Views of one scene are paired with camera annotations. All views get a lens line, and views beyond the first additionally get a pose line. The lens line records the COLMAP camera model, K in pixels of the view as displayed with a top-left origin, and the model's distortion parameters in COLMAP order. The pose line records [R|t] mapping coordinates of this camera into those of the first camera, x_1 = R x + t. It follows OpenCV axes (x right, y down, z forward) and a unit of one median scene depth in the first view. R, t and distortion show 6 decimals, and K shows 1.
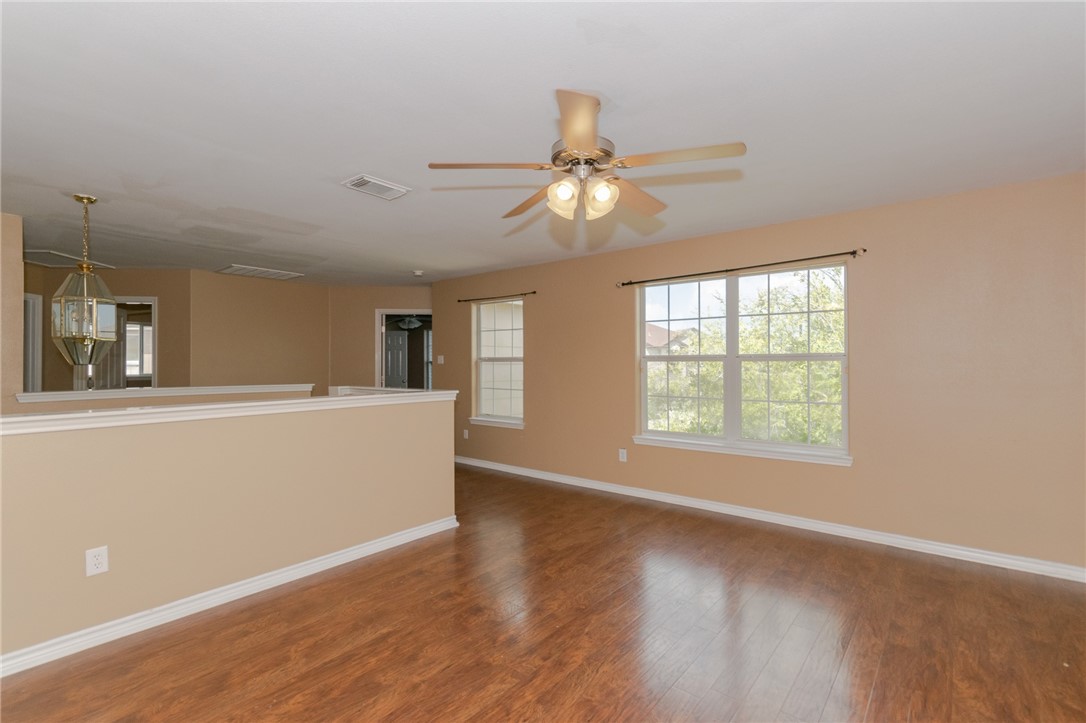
lens RADIAL K [[486.3, 0, 533.1], [0, 486.3, 363.2], [0, 0, 1]] dist [0.001526, 0.000456]
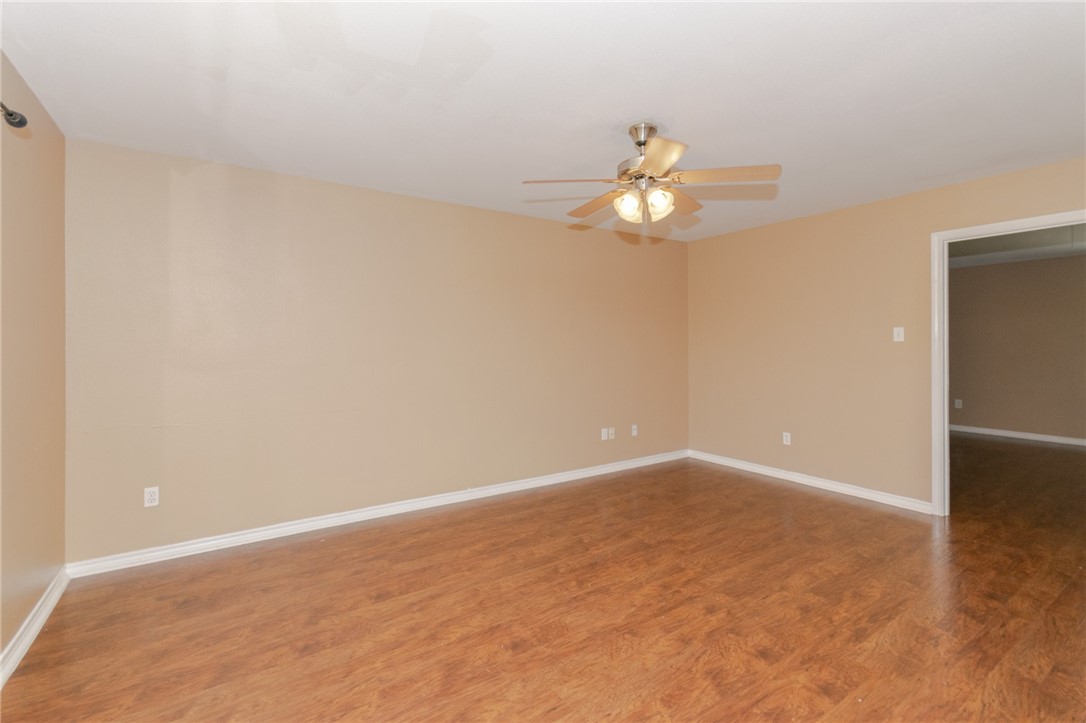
lens RADIAL K [[479.5, 0, 542.5], [0, 479.5, 343.1], [0, 0, 1]] dist [-0.000104, -0.000302]
pose [[-0.962436, 0.007005, 0.271418, 0.020144], [0.005773, 0.999969, -0.005337, 0.012139], [-0.271447, -0.003570, -0.962447, 2.115480]]
